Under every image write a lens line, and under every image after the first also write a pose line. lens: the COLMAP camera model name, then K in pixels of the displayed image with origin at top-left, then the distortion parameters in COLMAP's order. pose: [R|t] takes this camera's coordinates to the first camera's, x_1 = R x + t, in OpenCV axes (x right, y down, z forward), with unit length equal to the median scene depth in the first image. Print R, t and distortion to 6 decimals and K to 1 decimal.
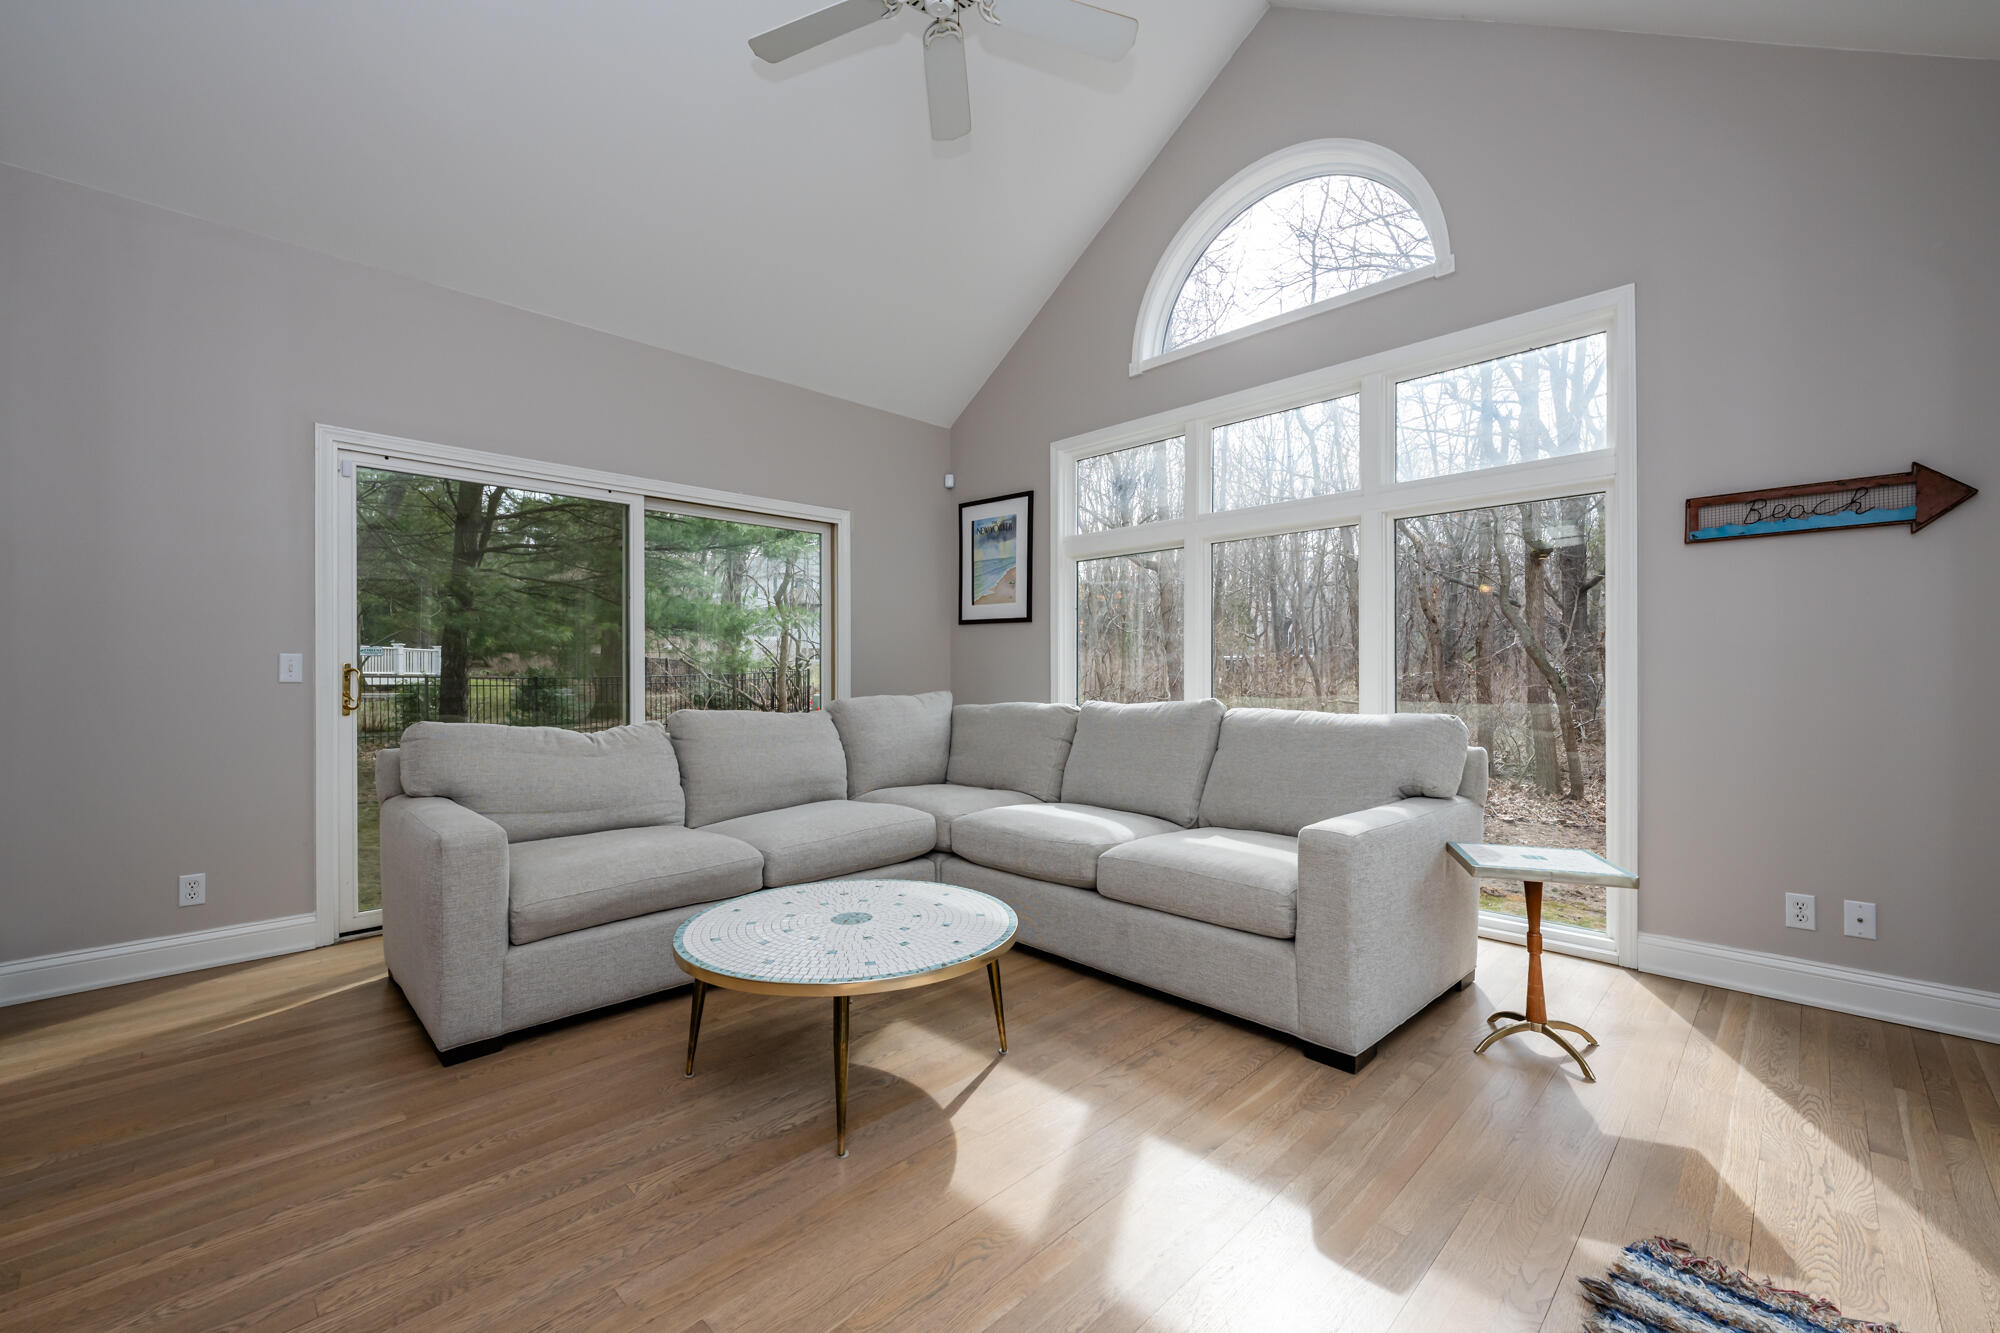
lens RADIAL K [[804.8, 0, 999.6], [0, 804.8, 677.6], [0, 0, 1]] dist [0.006872, 0.000132]
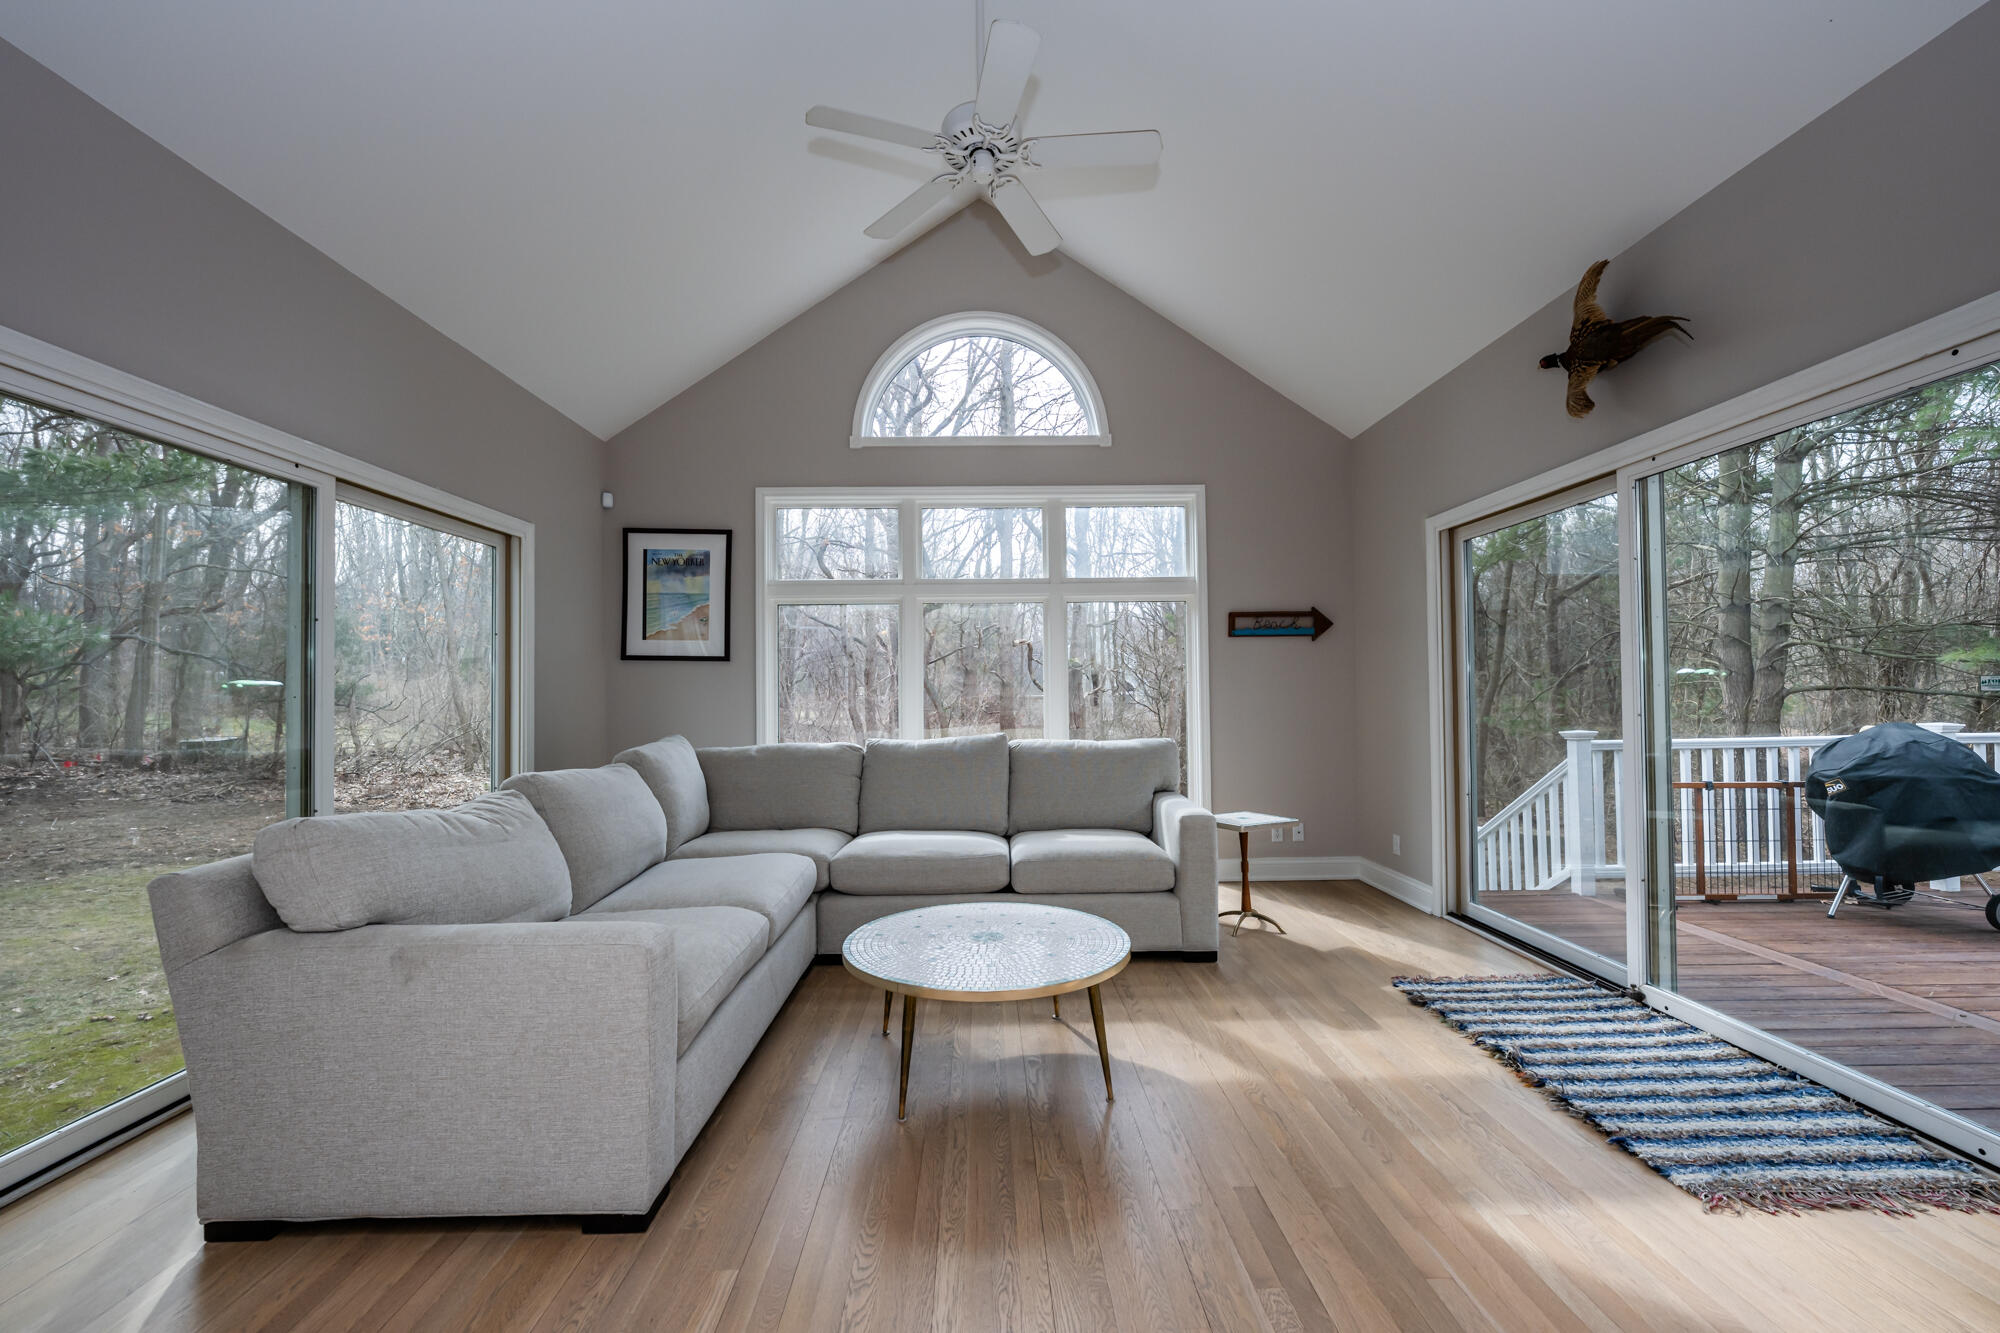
lens RADIAL K [[804.8, 0, 991.7], [0, 804.8, 678.1], [0, 0, 1]] dist [0.006872, 0.000132]
pose [[0.695471, 0.009024, 0.718497, -0.460909], [0.012539, 0.999616, -0.024693, -0.020367], [-0.718445, 0.026182, 0.695091, 0.080273]]
